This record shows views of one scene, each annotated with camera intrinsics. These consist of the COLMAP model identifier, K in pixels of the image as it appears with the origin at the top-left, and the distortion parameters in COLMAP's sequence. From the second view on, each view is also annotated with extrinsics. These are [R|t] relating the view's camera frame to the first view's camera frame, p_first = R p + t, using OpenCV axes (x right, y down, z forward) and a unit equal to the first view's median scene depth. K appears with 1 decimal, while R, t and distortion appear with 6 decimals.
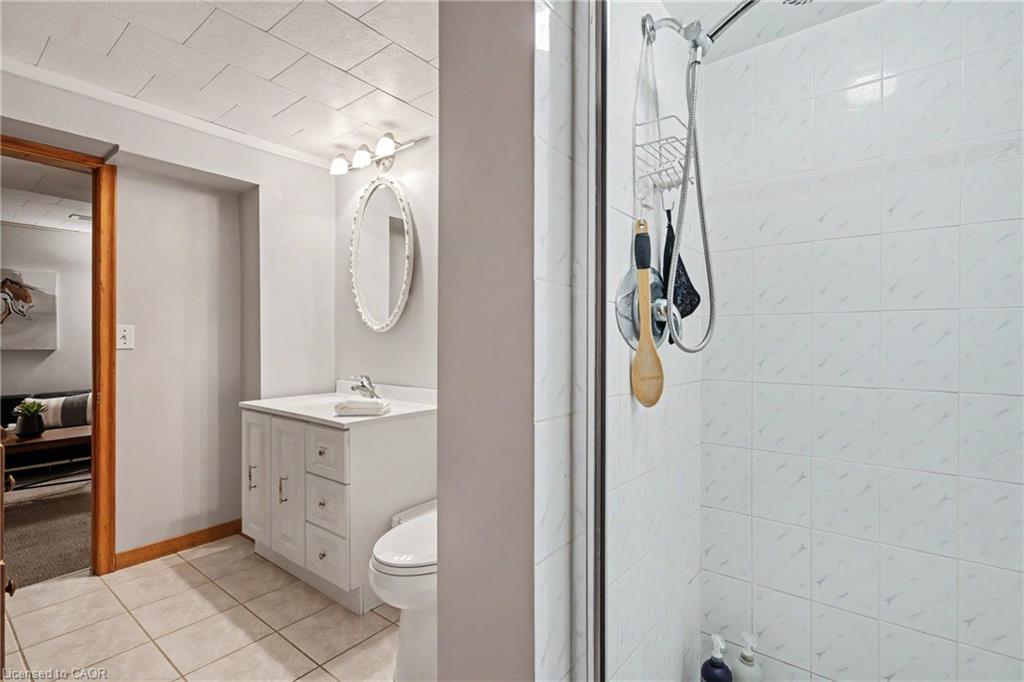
lens RADIAL K [[477.2, 0, 515.3], [0, 477.2, 343.0], [0, 0, 1]] dist [0.023370, 0.001017]
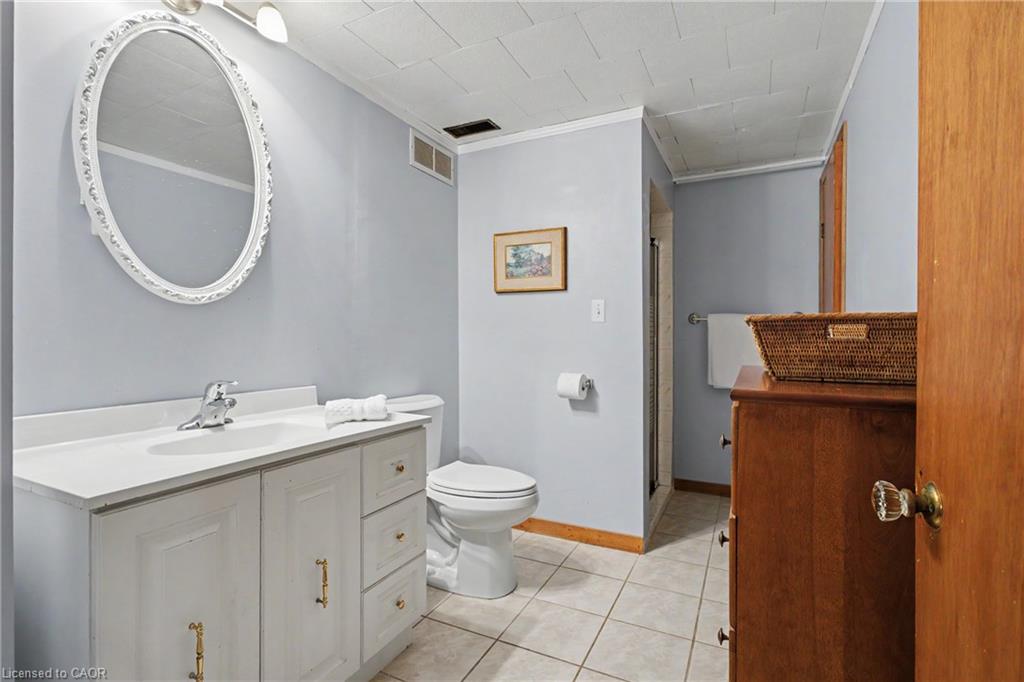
lens RADIAL K [[477.2, 0, 515.3], [0, 477.2, 339.0], [0, 0, 1]] dist [0.023370, 0.001017]
pose [[-0.188997, -0.006411, 0.981957, -1.205191], [0.003657, 0.999967, 0.007232, 0.020742], [-0.981971, 0.004957, -0.188968, 0.987307]]
